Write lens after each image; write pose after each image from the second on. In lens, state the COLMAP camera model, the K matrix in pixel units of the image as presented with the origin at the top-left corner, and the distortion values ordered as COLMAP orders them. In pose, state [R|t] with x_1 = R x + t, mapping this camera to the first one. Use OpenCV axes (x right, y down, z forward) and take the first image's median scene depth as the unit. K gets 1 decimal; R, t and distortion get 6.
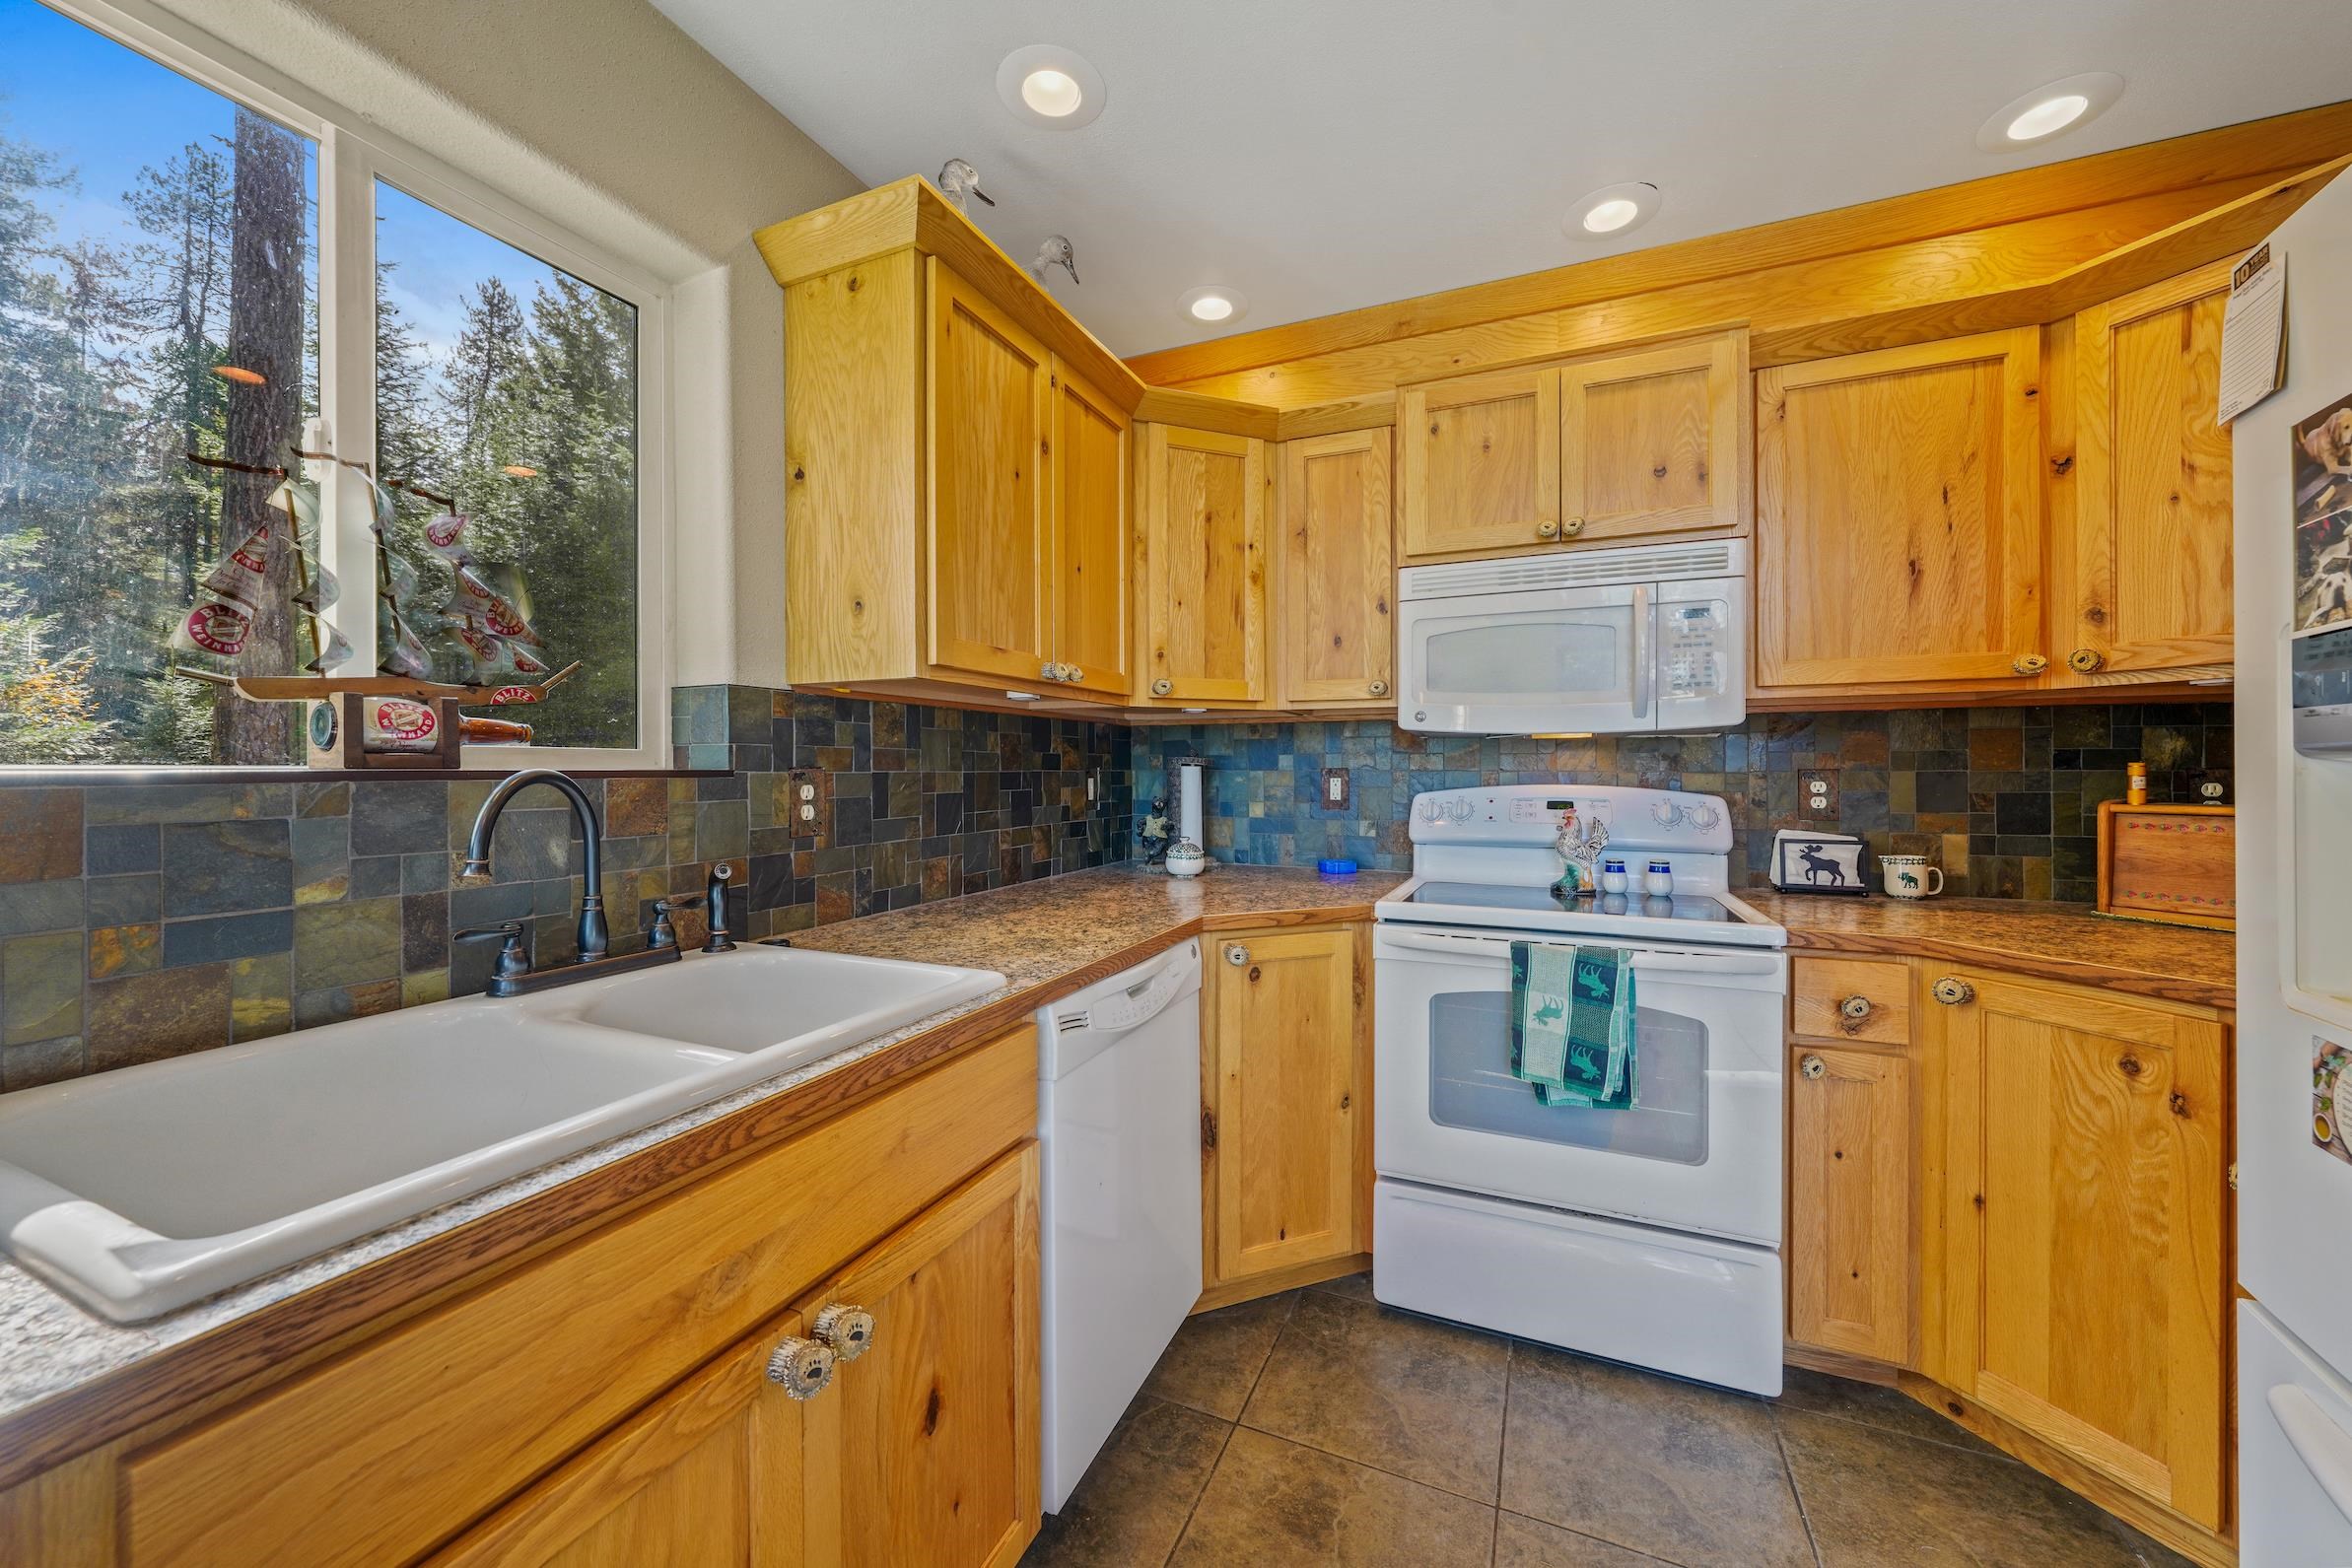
lens RADIAL K [[855.9, 0, 1185.7], [0, 855.9, 770.8], [0, 0, 1]] dist [-0.001533, 0.000157]
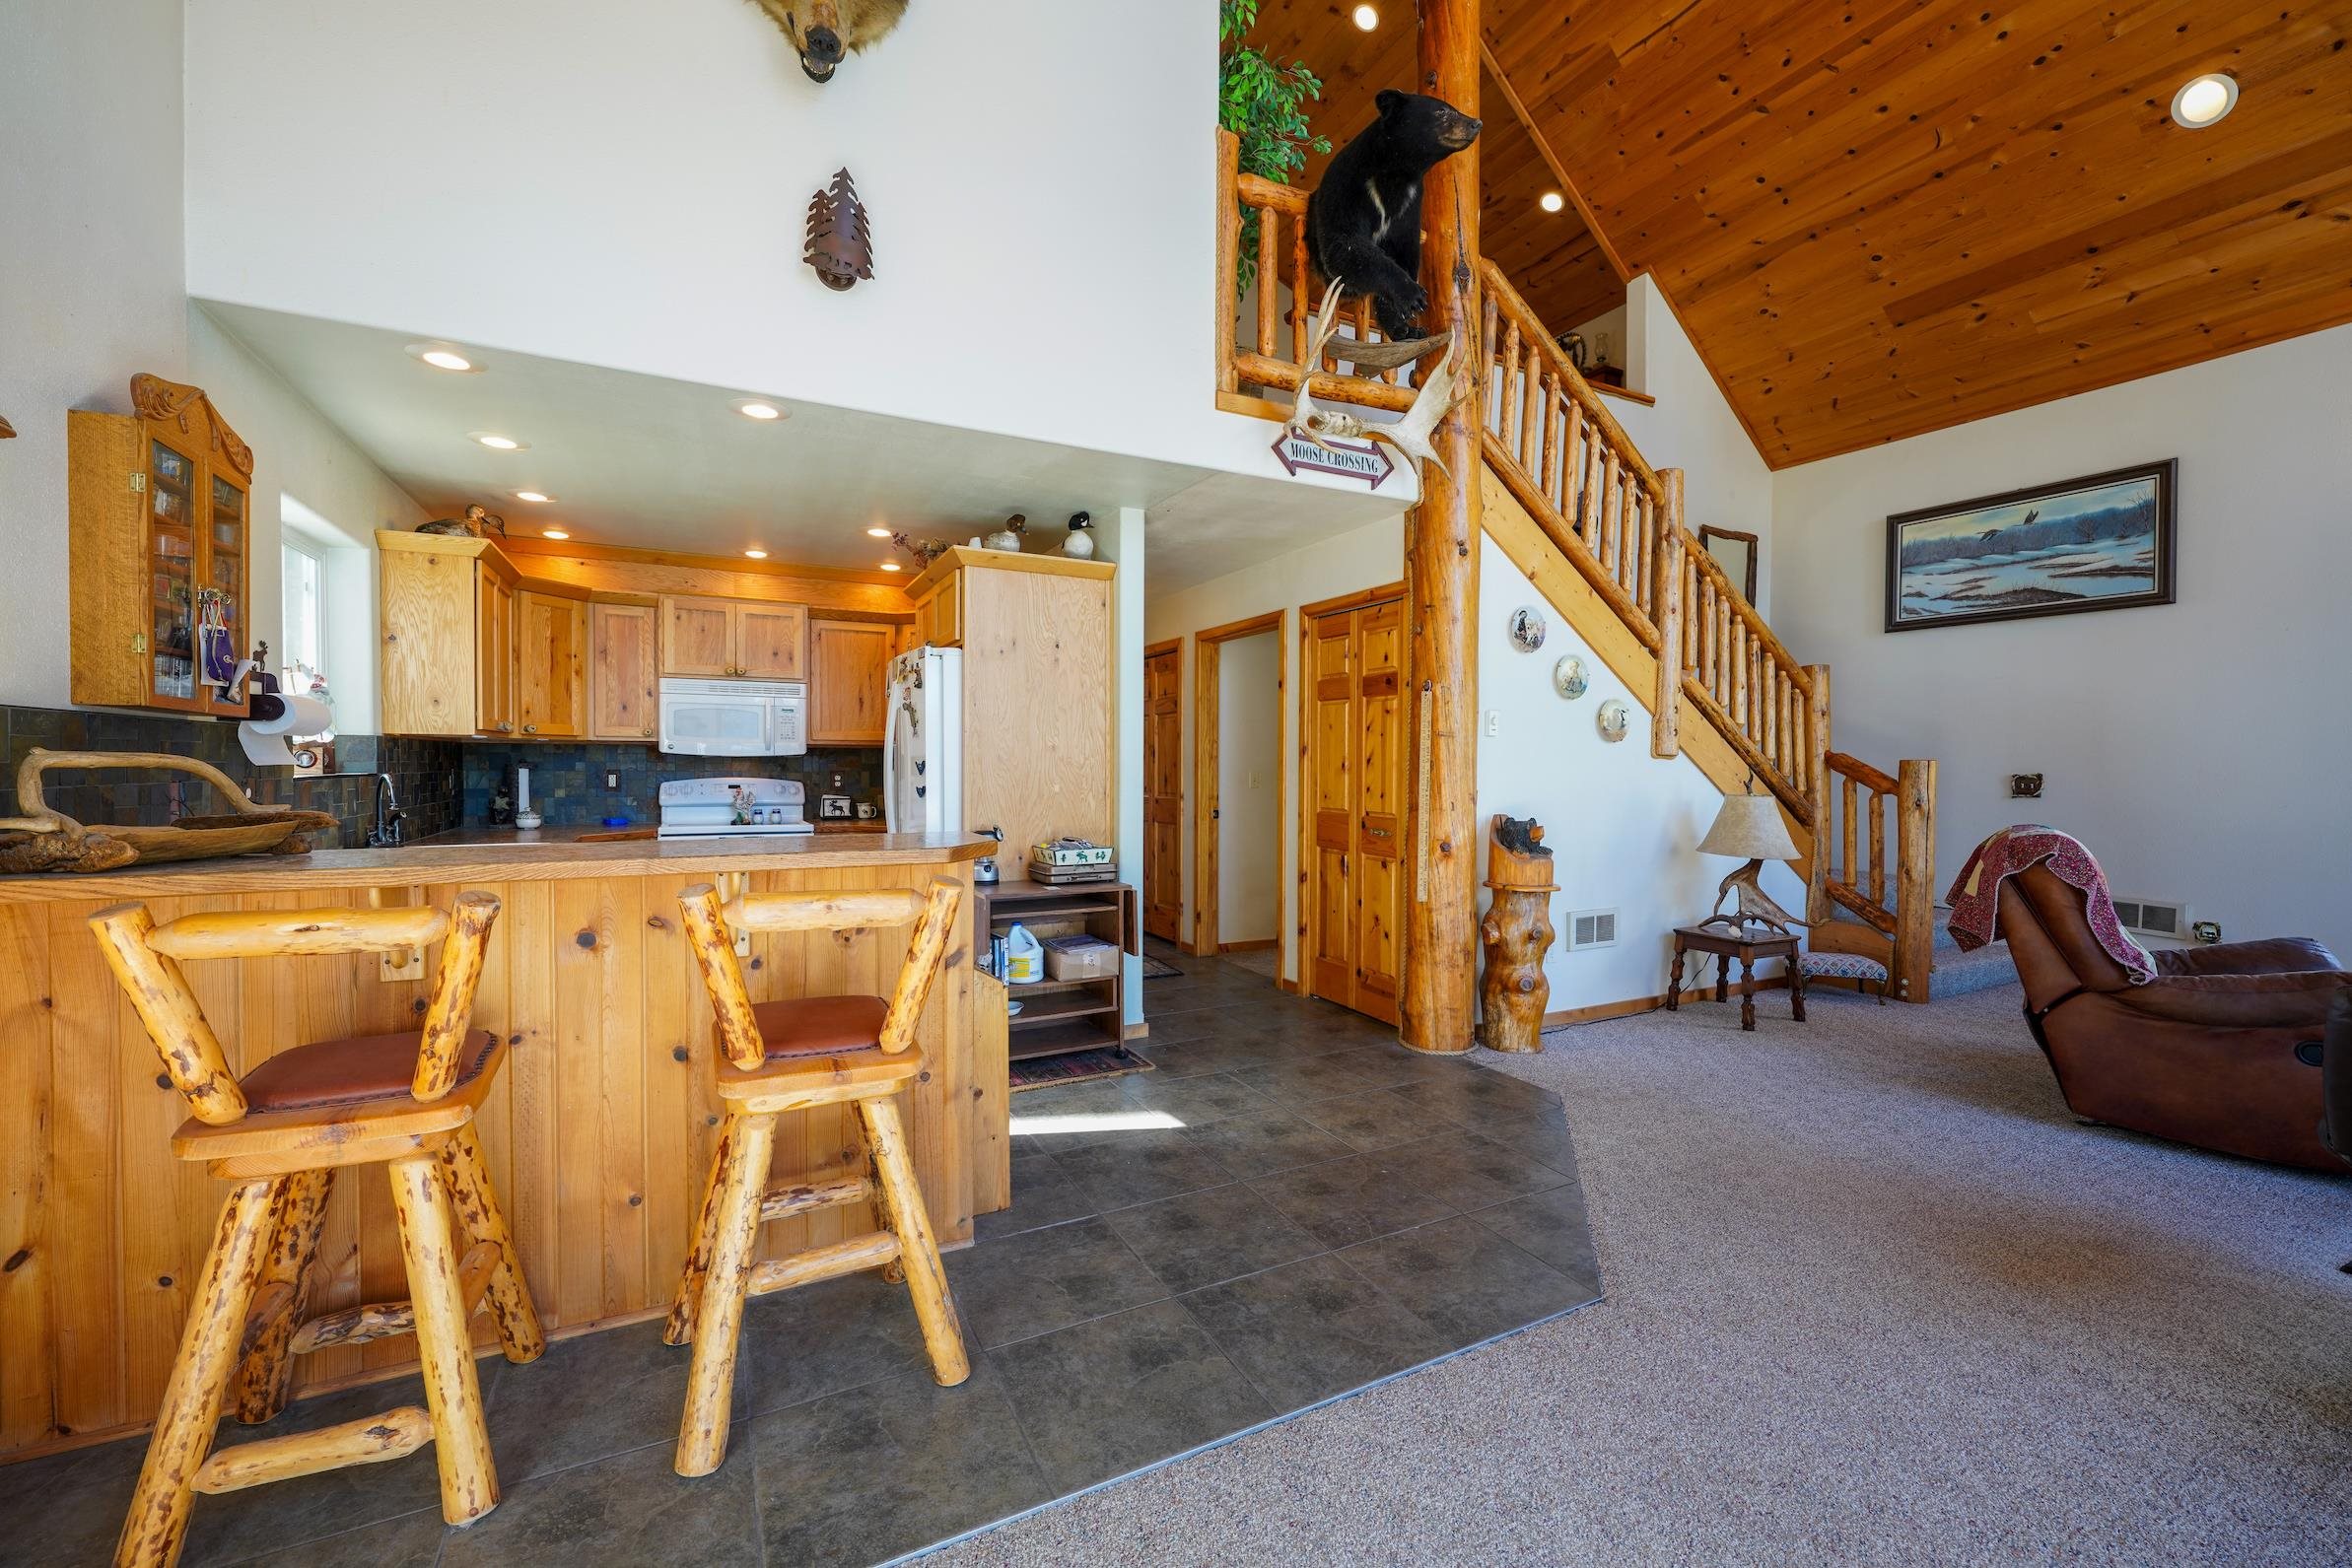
lens RADIAL K [[949.0, 0, 1177.6], [0, 949.0, 778.1], [0, 0, 1]] dist [-0.001592, -0.000244]
pose [[0.641786, -0.006585, 0.766856, -0.851688], [-0.005089, 0.999905, 0.012845, -0.024105], [-0.766867, -0.012146, 0.641691, -1.747733]]
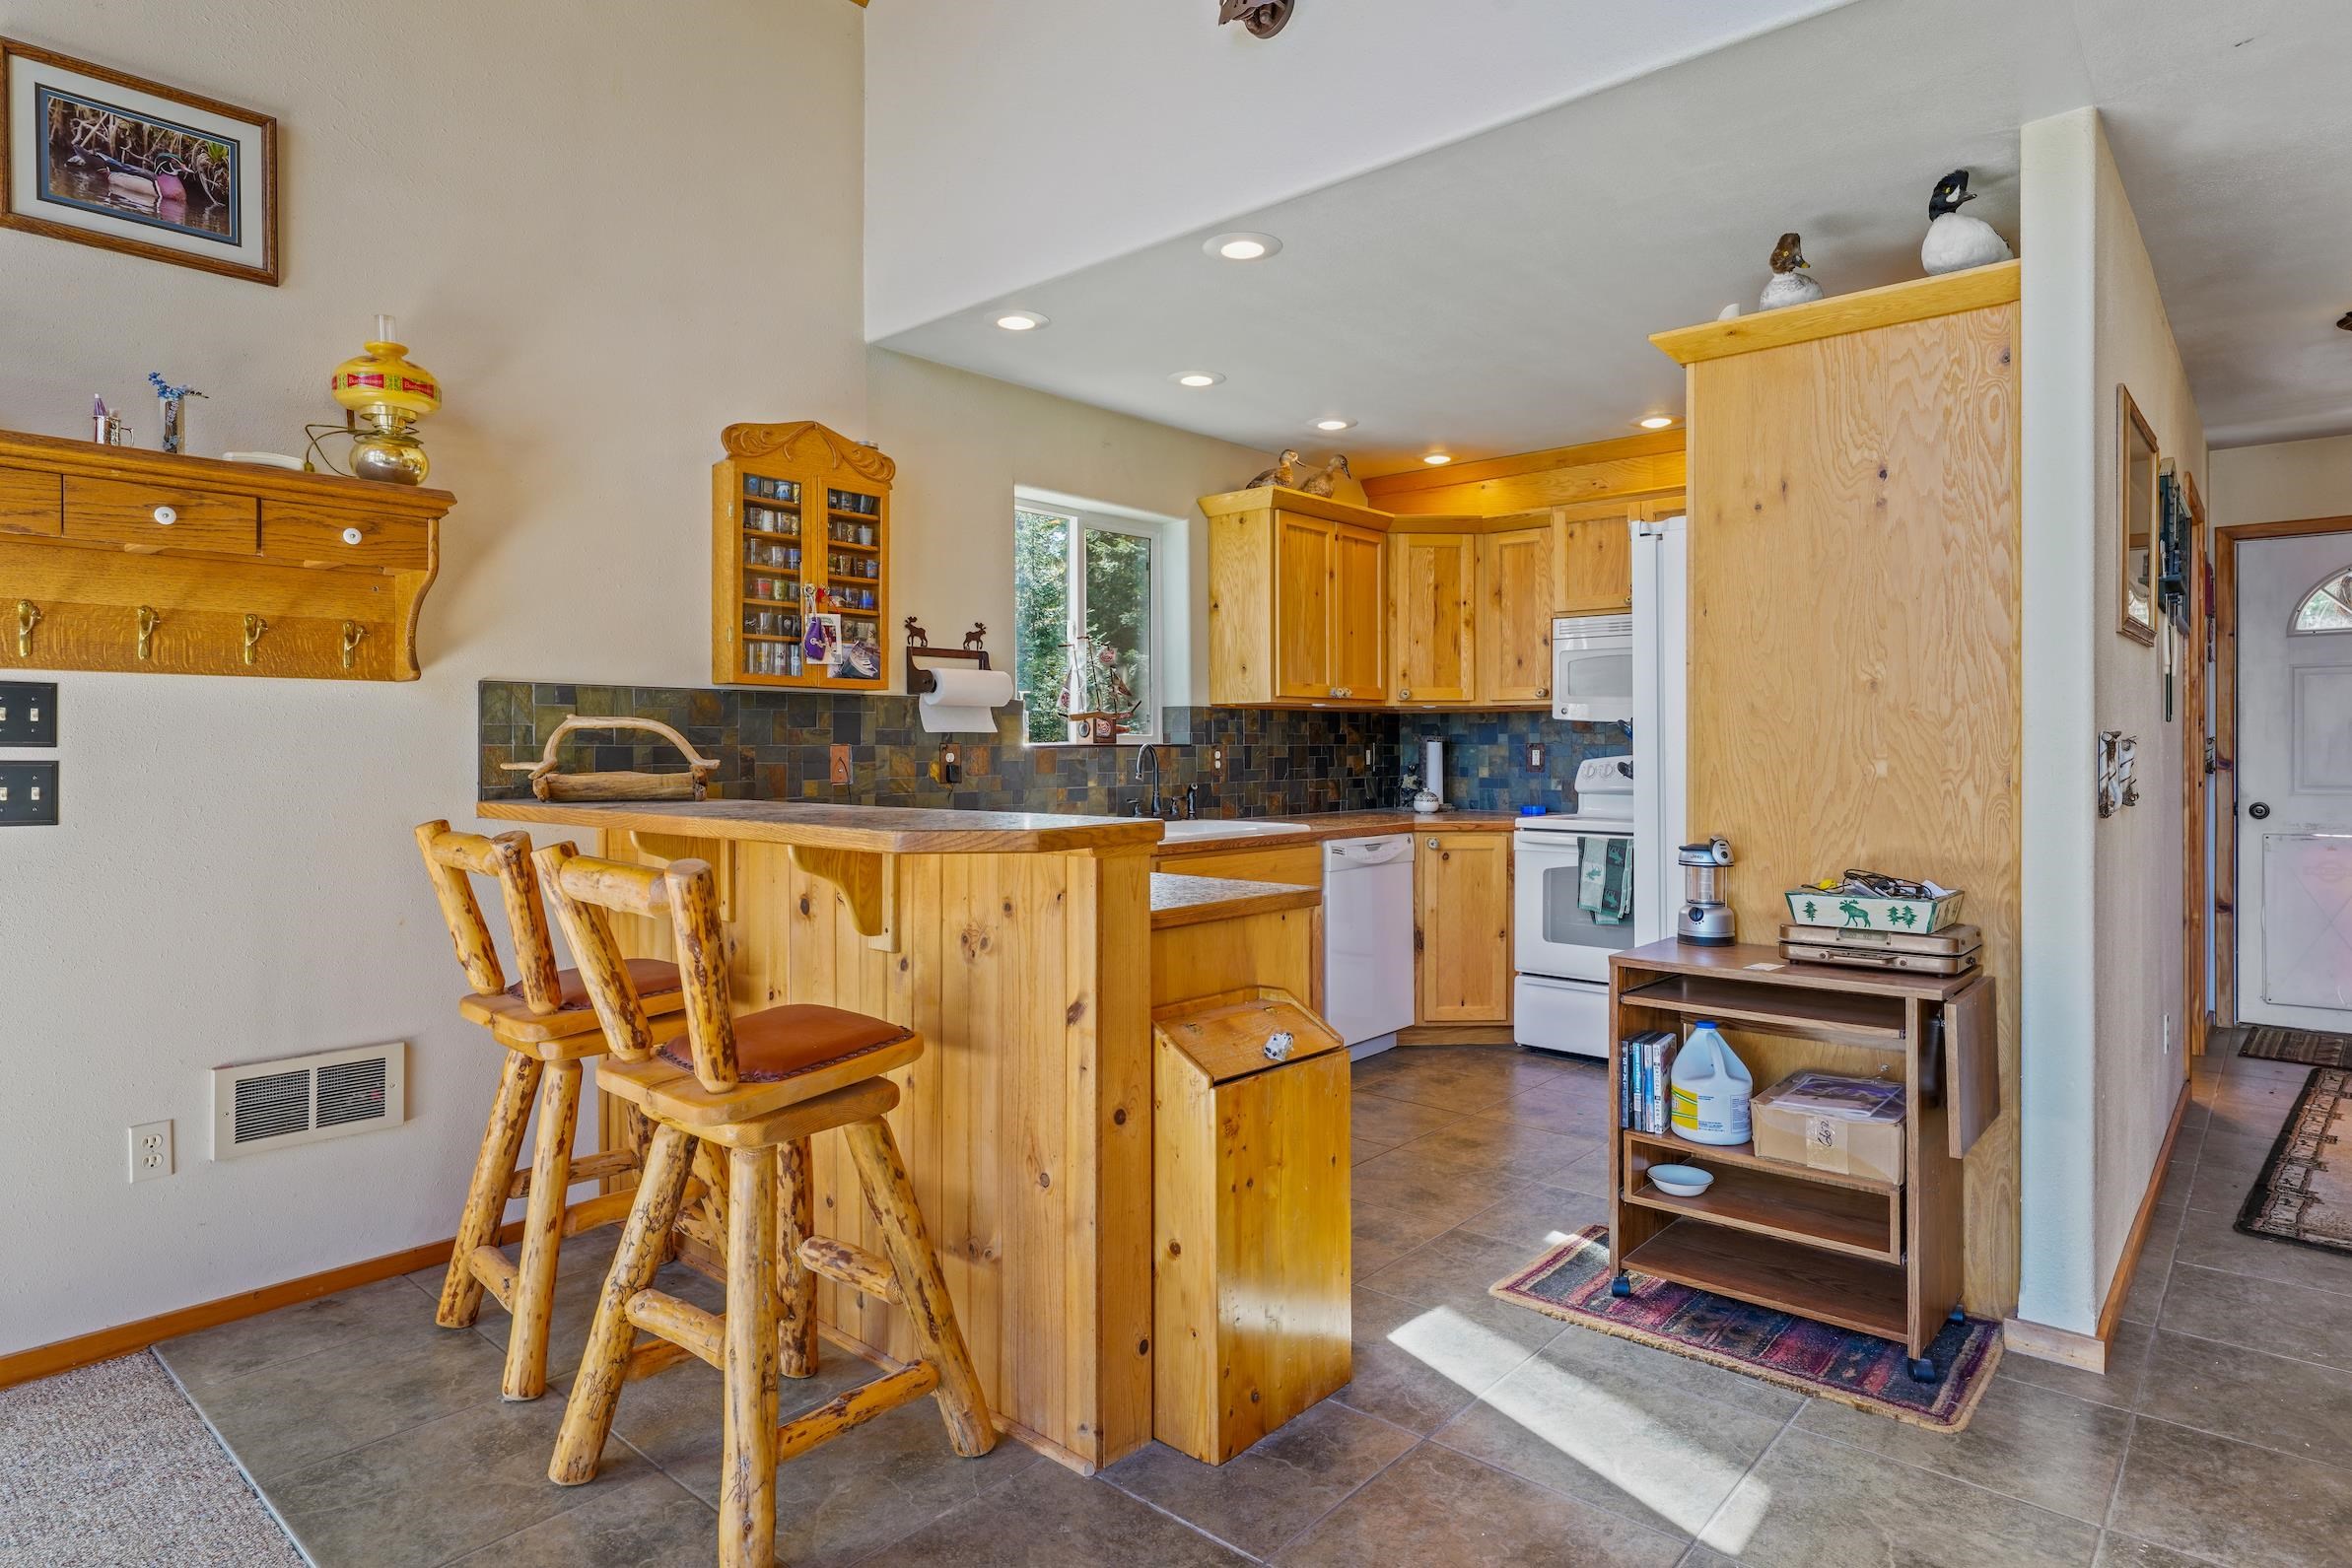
lens RADIAL K [[1288.1, 0, 1183.2], [0, 1288.1, 752.5], [0, 0, 1]] dist [0.004023, 0.000199]
pose [[0.950681, 0.001304, -0.310167, 0.390239], [-0.000274, 0.999994, 0.003365, 0.007310], [0.310170, -0.003114, 0.950676, -1.733956]]
